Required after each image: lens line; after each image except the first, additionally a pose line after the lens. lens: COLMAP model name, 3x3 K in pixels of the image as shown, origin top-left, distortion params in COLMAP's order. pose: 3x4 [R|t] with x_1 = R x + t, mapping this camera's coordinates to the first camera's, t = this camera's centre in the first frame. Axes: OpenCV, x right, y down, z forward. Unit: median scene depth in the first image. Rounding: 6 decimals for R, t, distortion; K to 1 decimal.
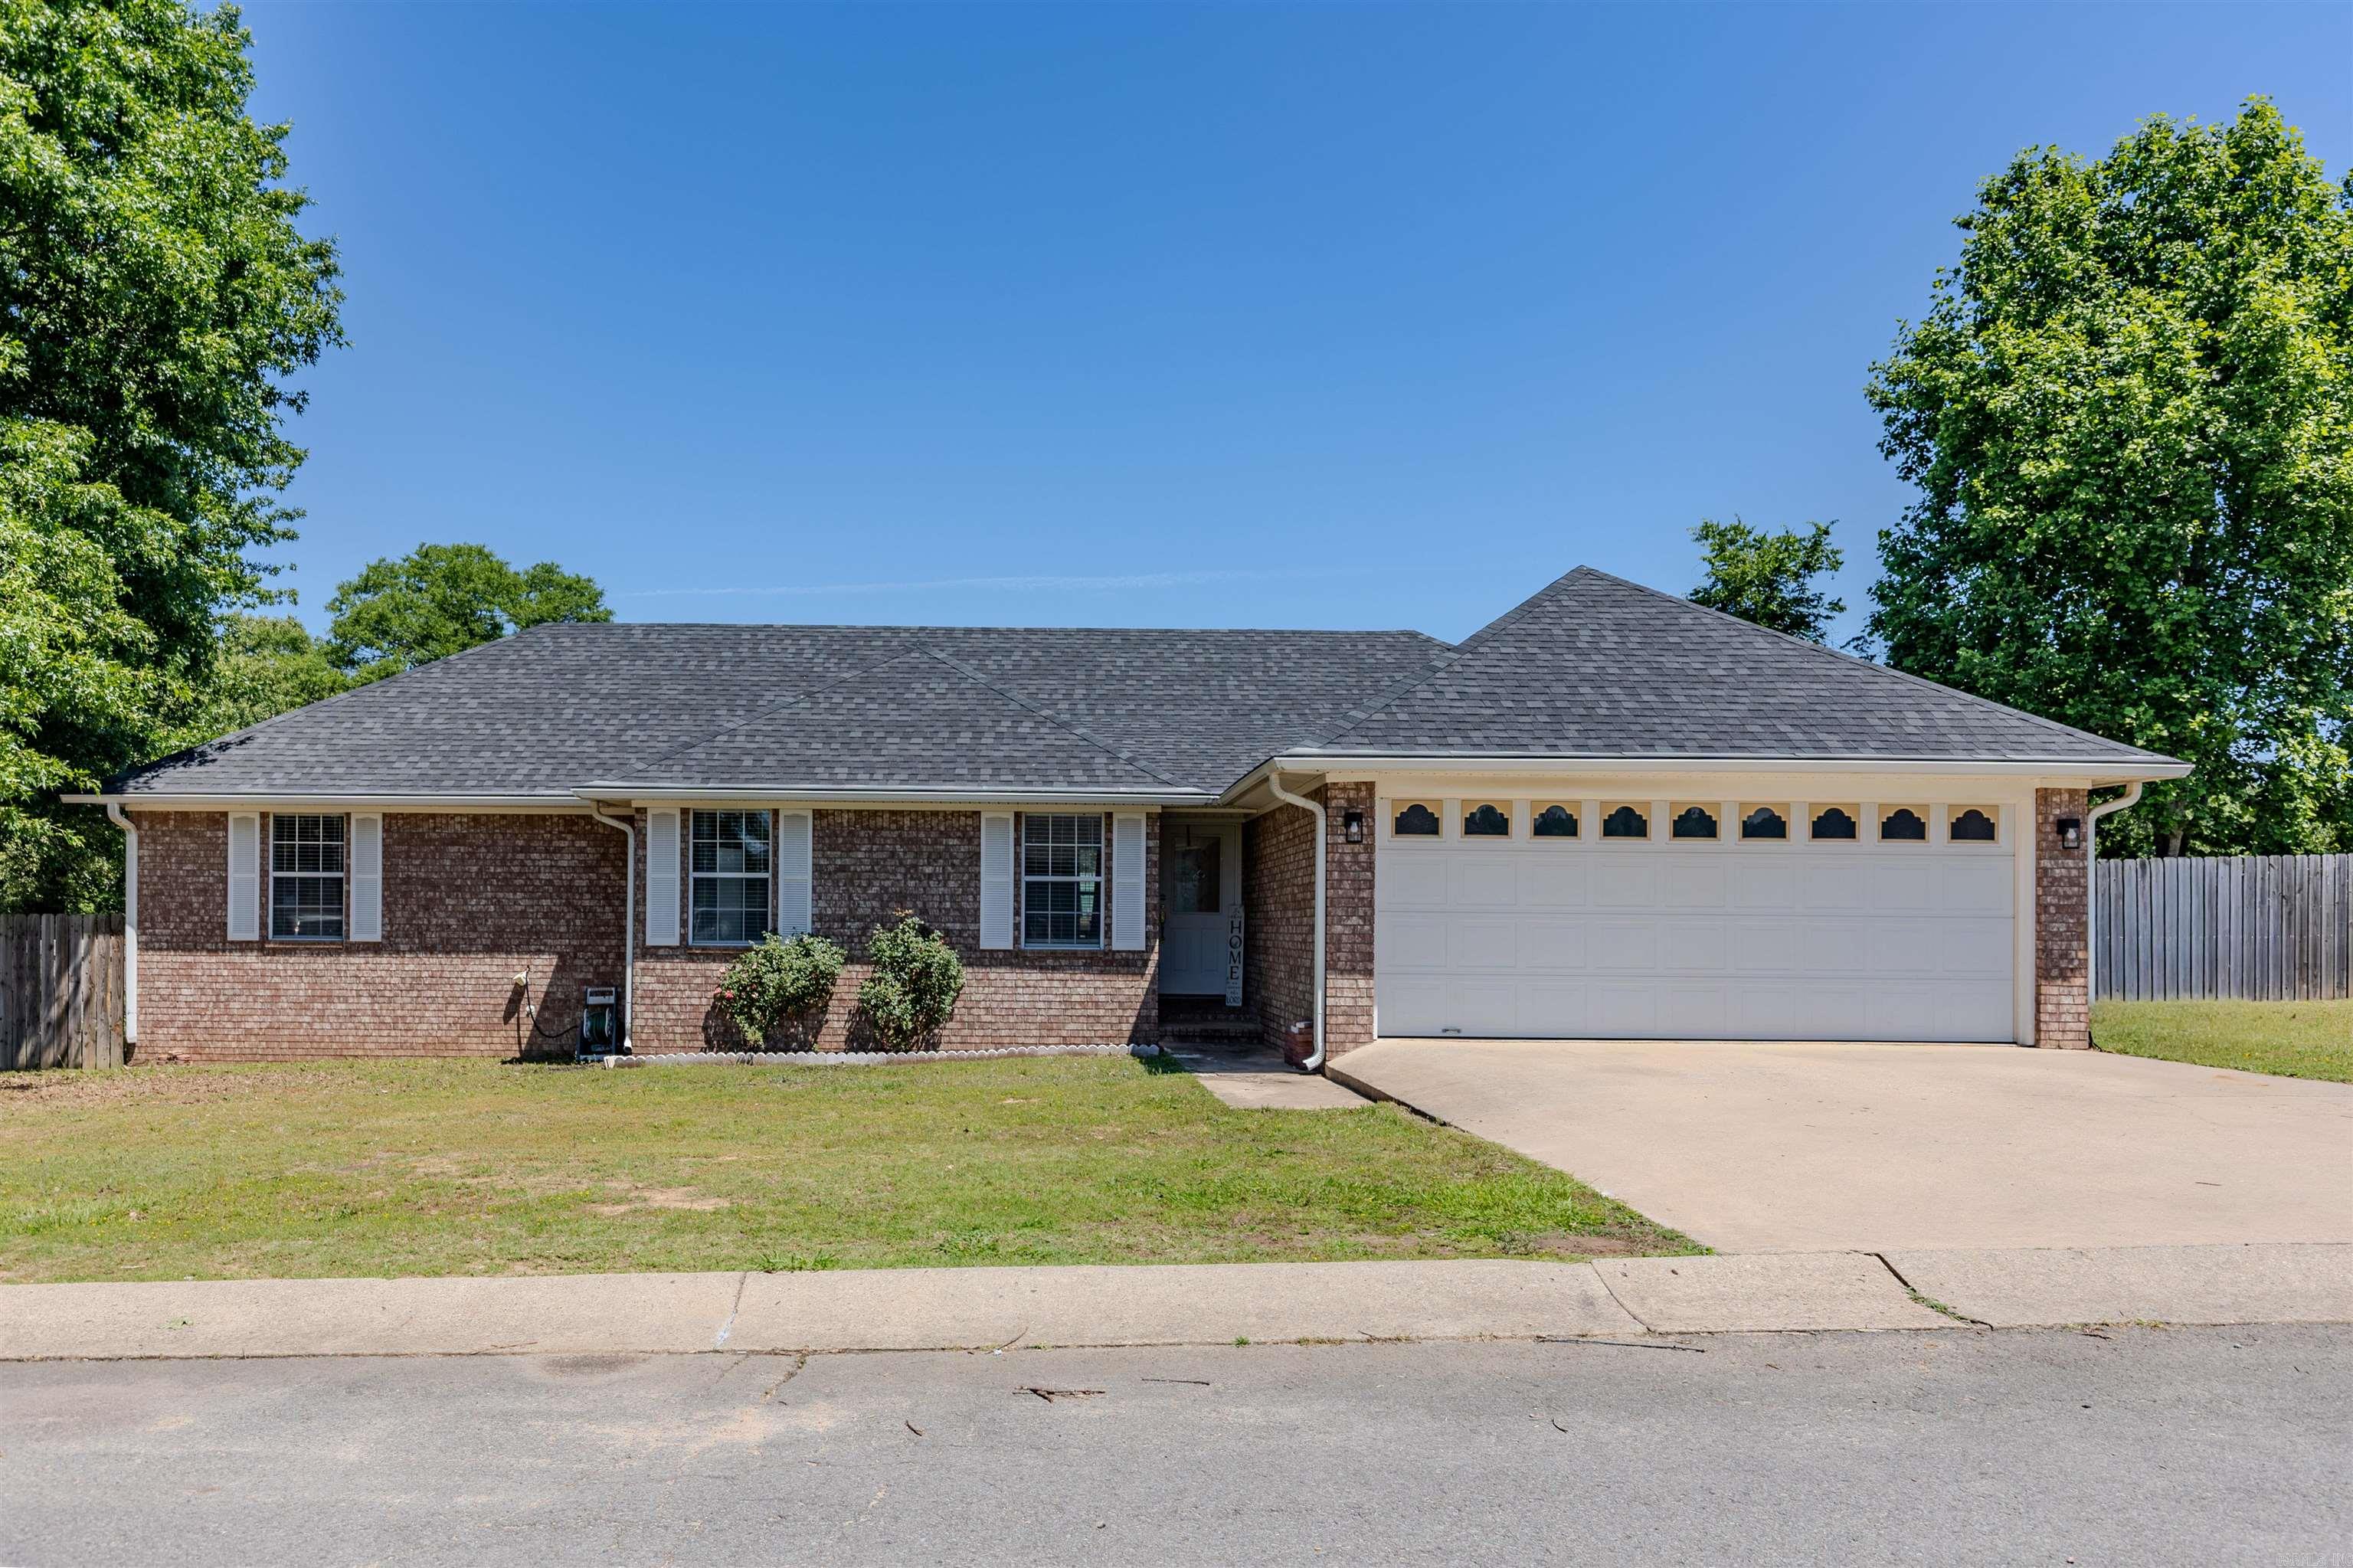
lens RADIAL K [[1620.1, 0, 1176.5], [0, 1620.1, 784.0], [0, 0, 1]] dist [-0.005339, -0.000327]
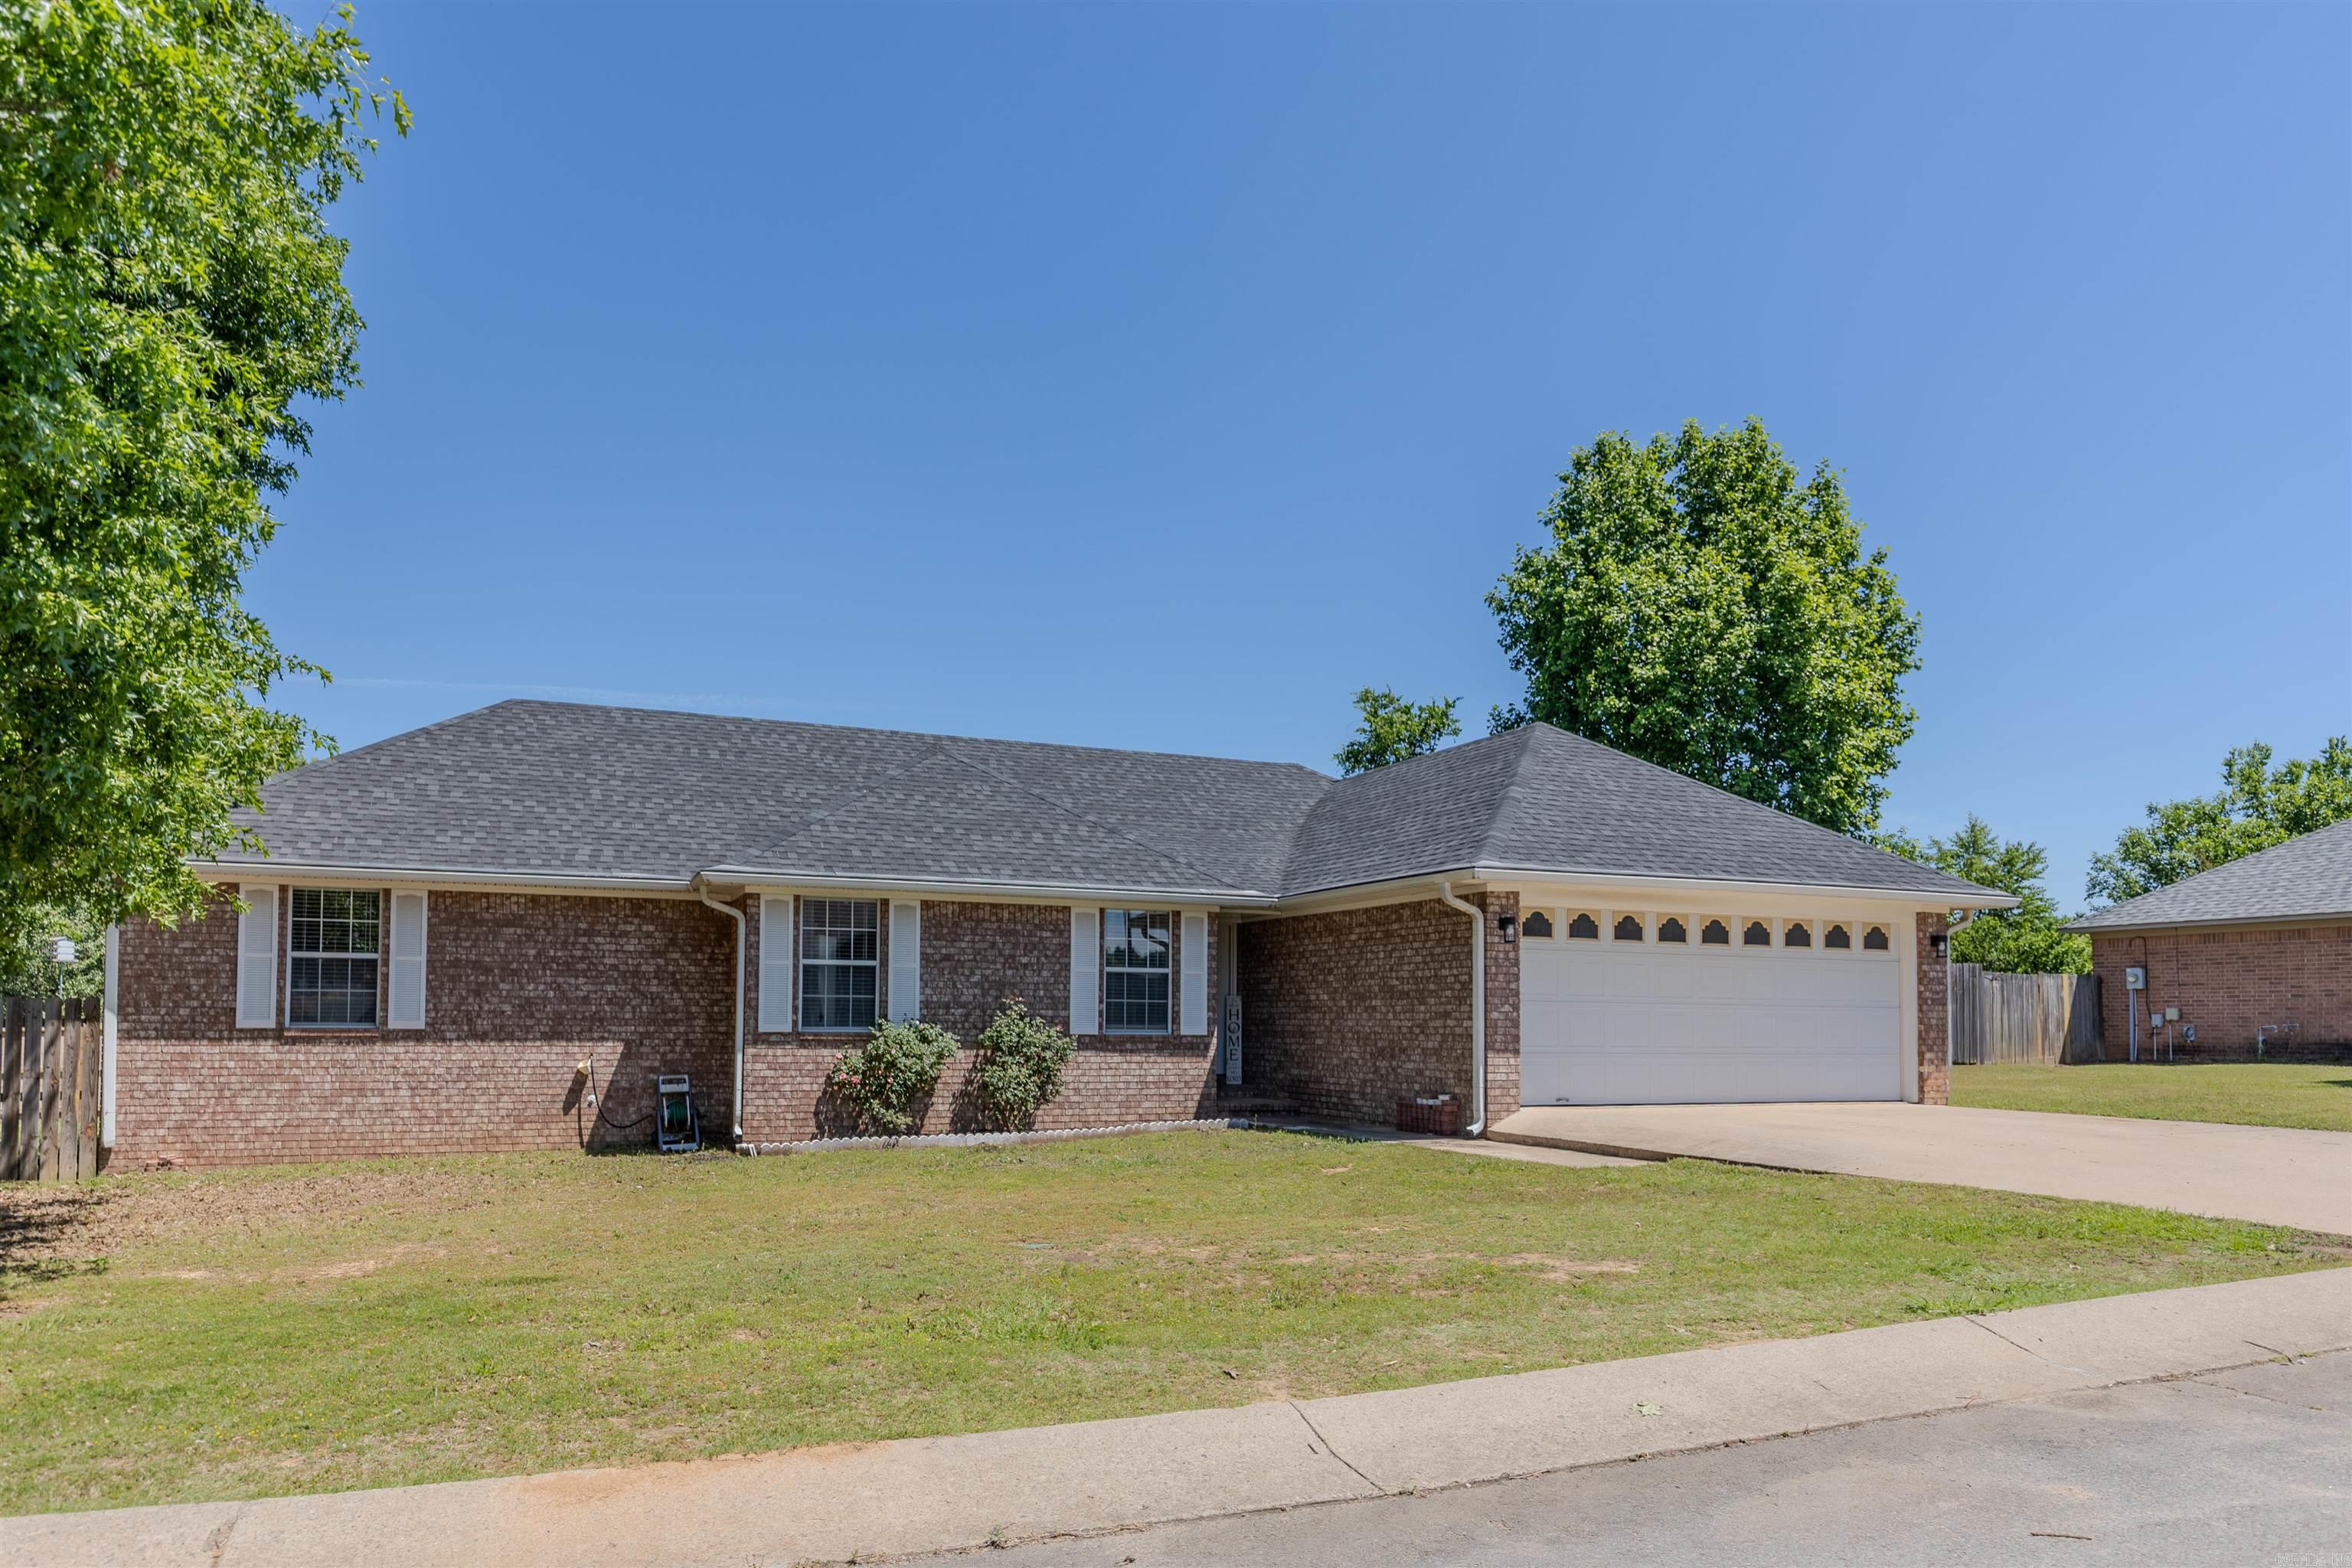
lens RADIAL K [[1417.7, 0, 1083.7], [0, 1417.7, 863.2], [0, 0, 1]] dist [0.000427, -0.001385]
pose [[0.935126, 0.039117, 0.352151, -0.430722], [-0.031649, 0.999136, -0.026944, 0.012631], [-0.352900, 0.014051, 0.935555, 0.106803]]
